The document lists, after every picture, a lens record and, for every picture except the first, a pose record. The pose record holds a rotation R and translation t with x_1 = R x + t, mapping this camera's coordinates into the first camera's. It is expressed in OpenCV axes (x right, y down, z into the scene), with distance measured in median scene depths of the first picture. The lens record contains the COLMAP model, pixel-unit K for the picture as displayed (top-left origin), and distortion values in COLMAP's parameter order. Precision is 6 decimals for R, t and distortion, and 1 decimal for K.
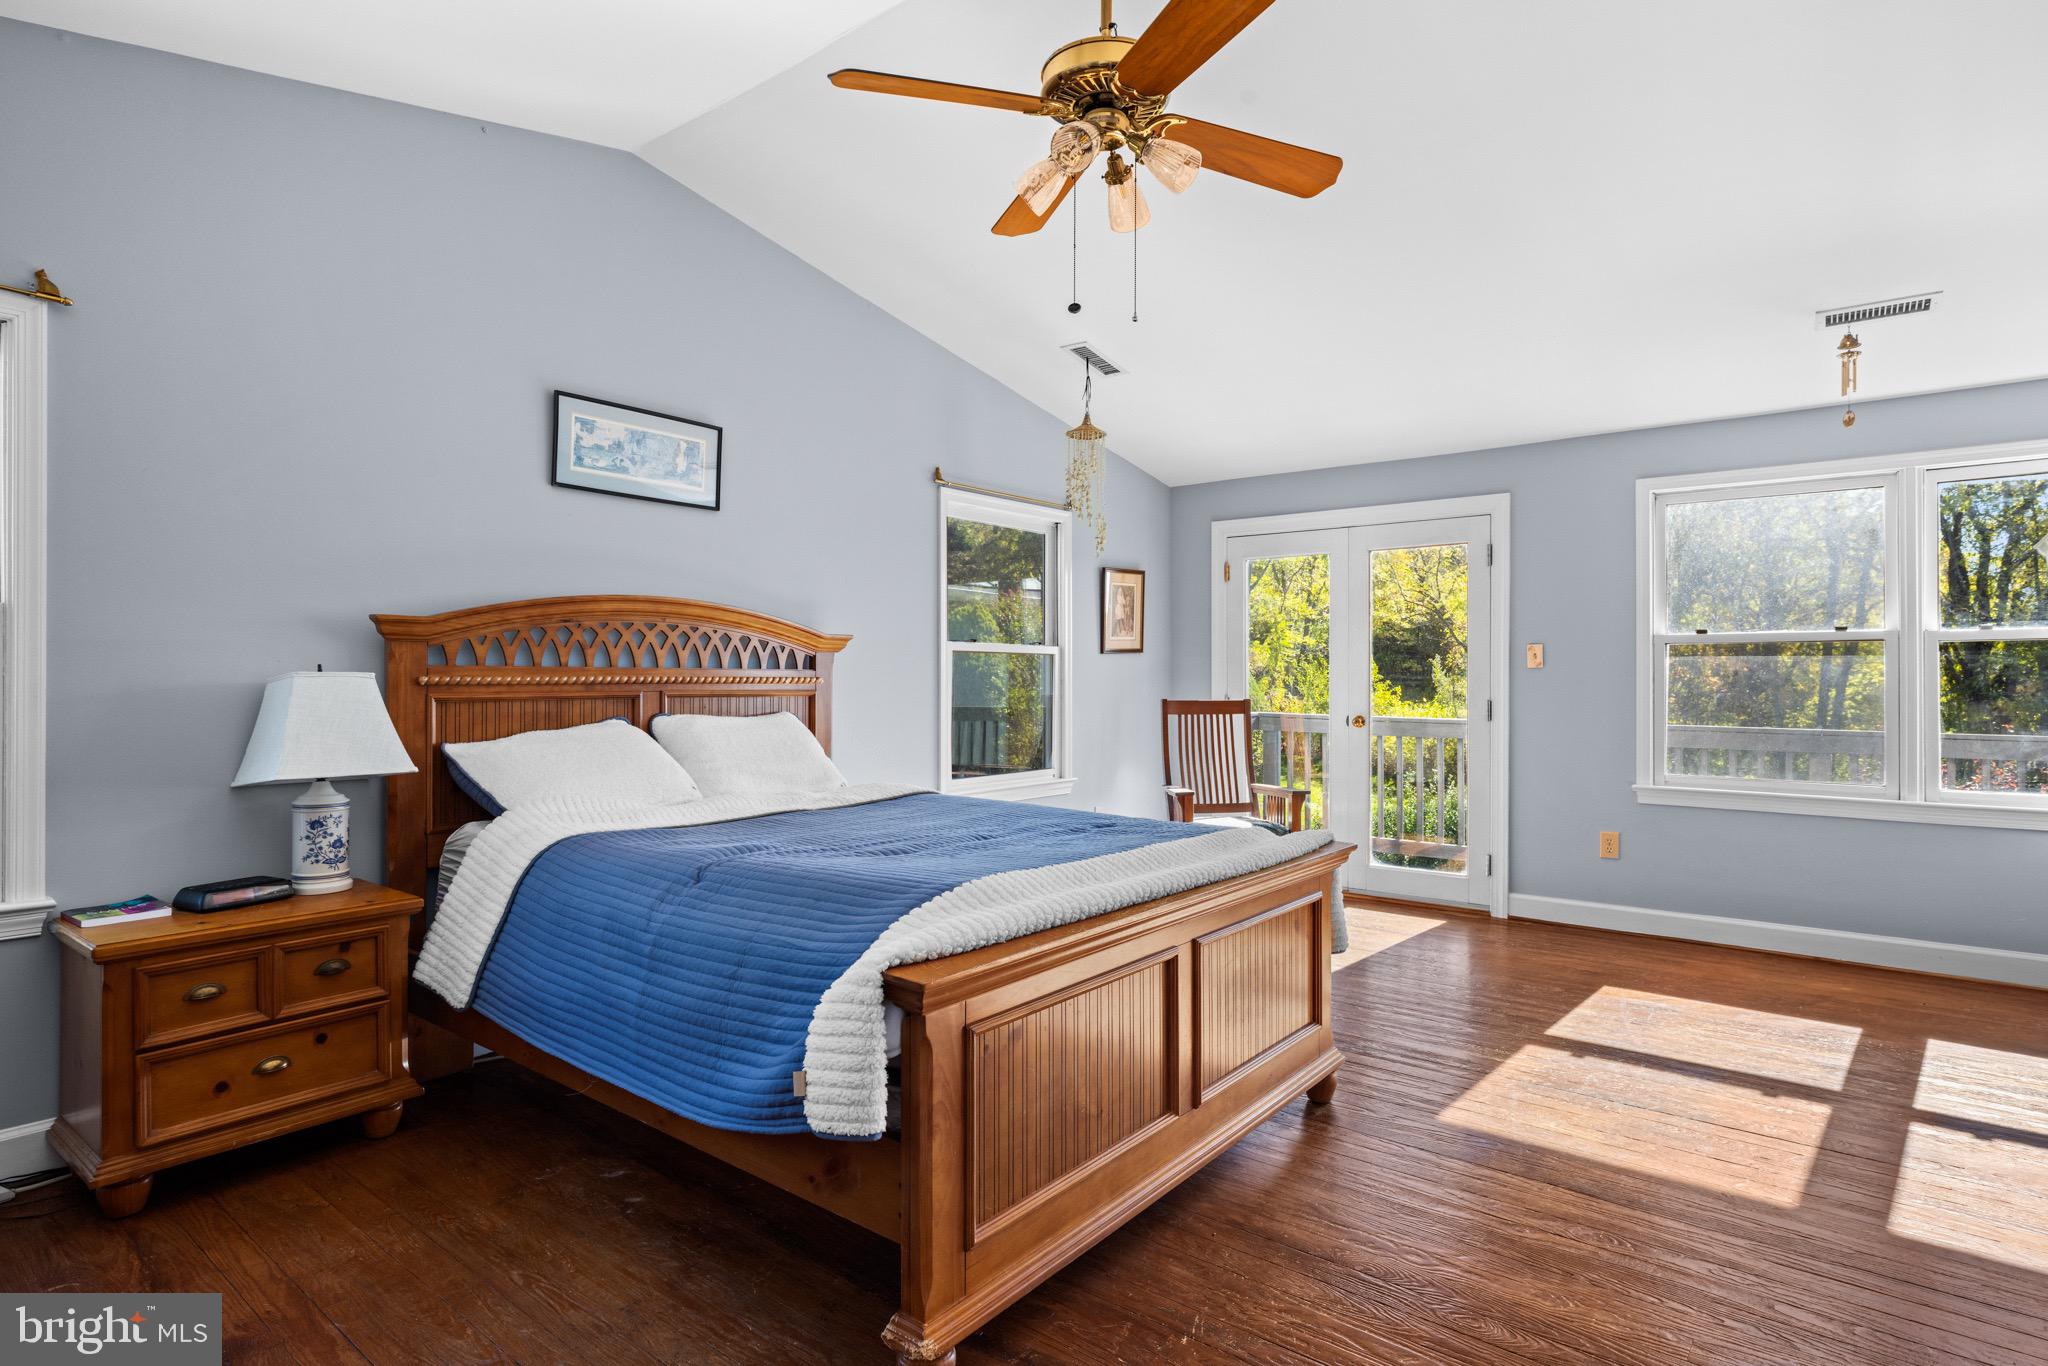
lens RADIAL K [[1061.4, 0, 1035.9], [0, 1061.4, 679.6], [0, 0, 1]] dist [0.006475, 0.000380]
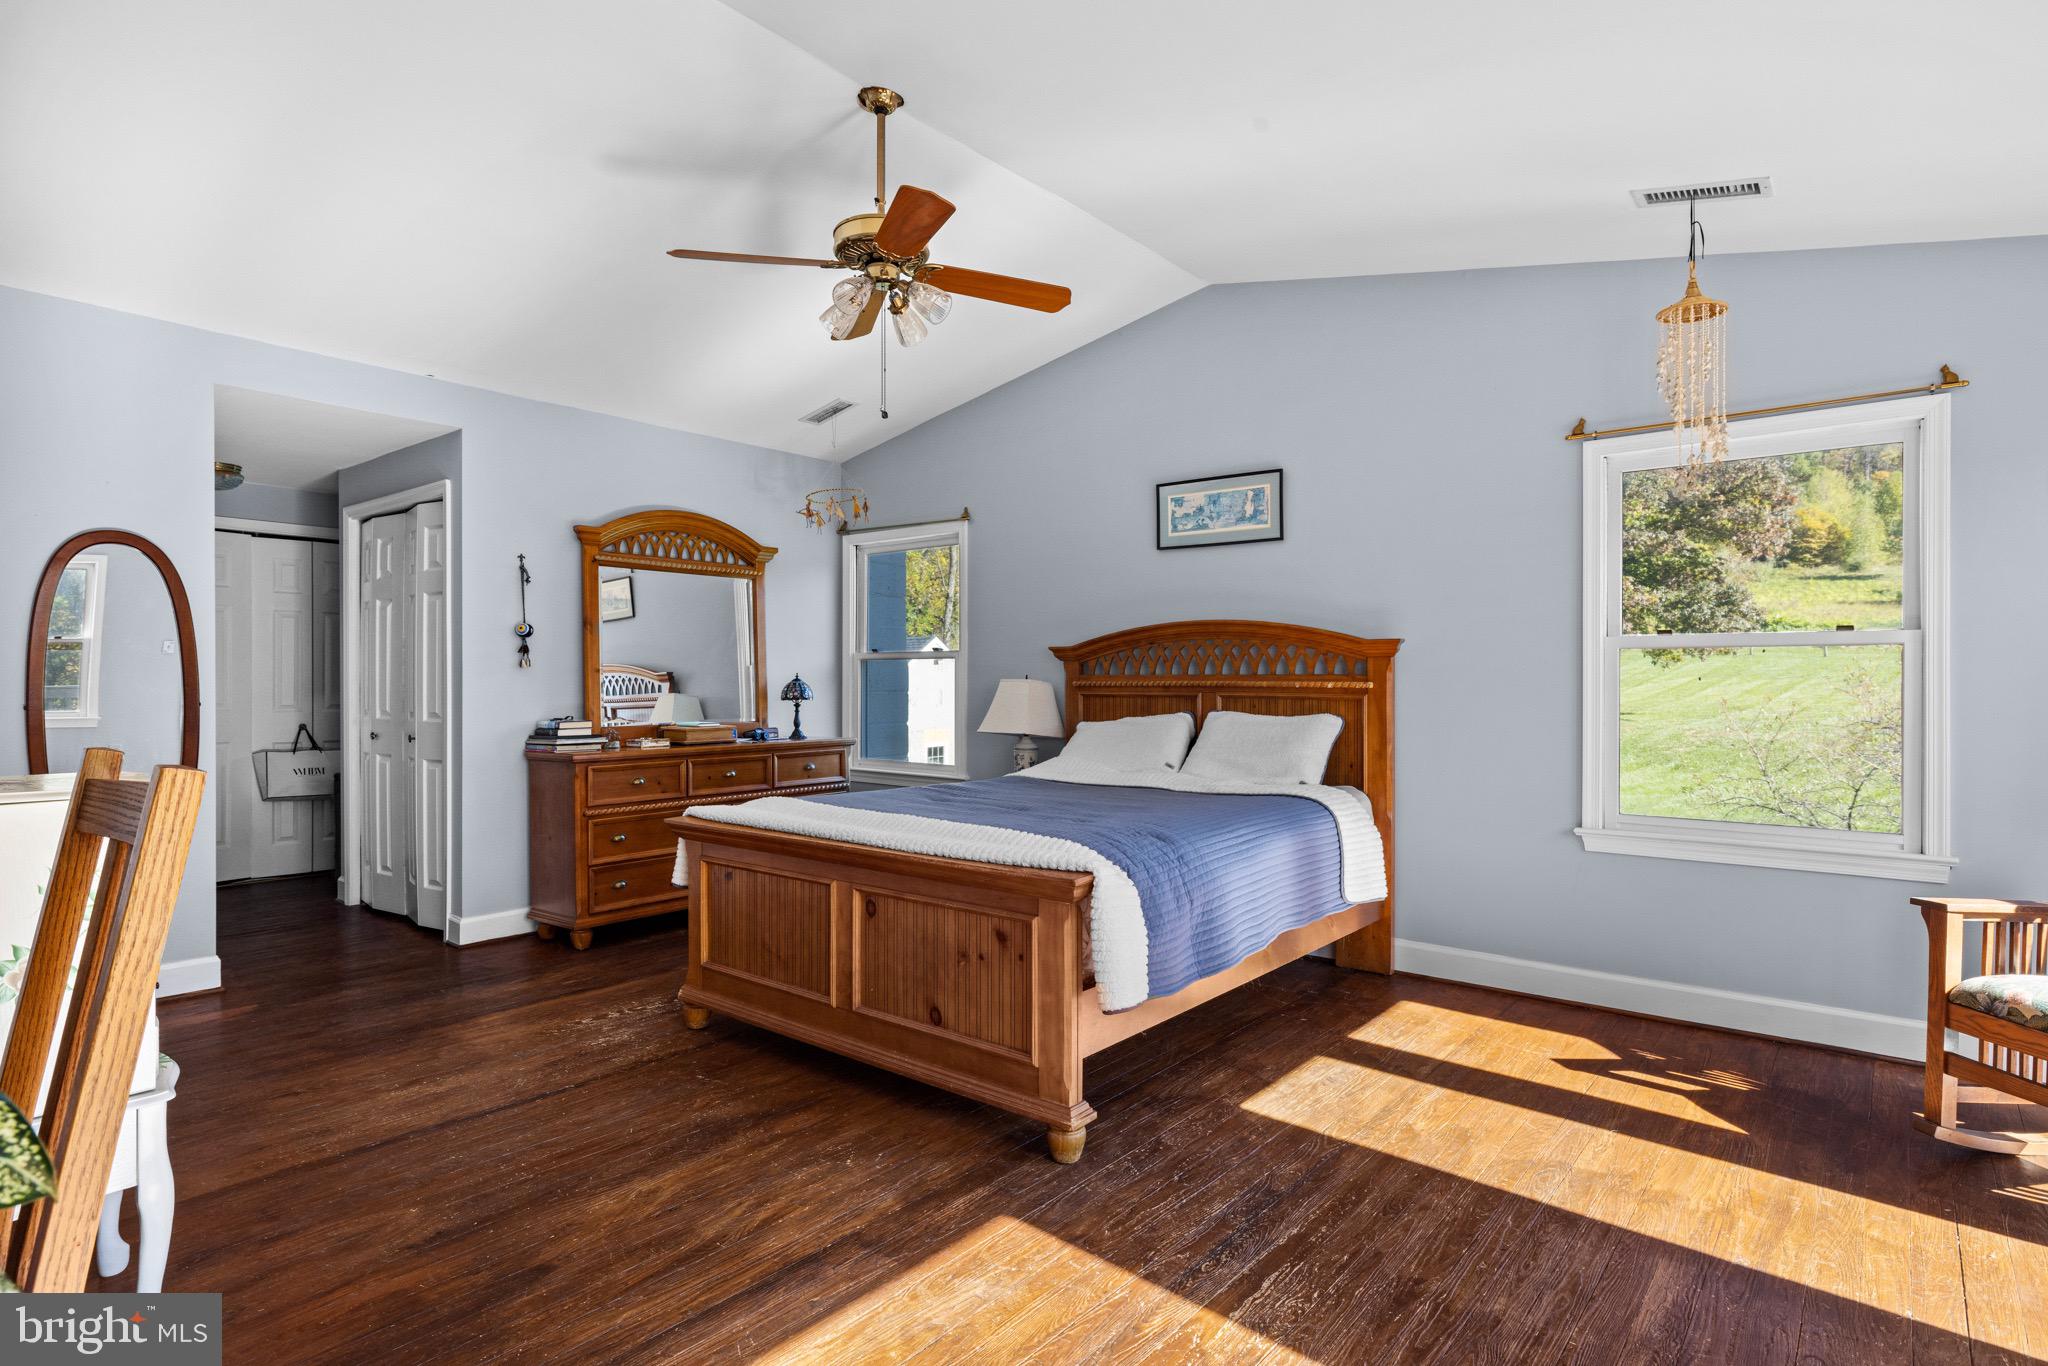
lens RADIAL K [[1061.4, 0, 1035.4], [0, 1061.4, 680.5], [0, 0, 1]] dist [0.006475, 0.000380]
pose [[-0.015588, -0.002386, -0.999876, 0.944947], [-0.008094, 0.999965, -0.002260, 0.000154], [0.999846, 0.008058, -0.015607, 0.812168]]
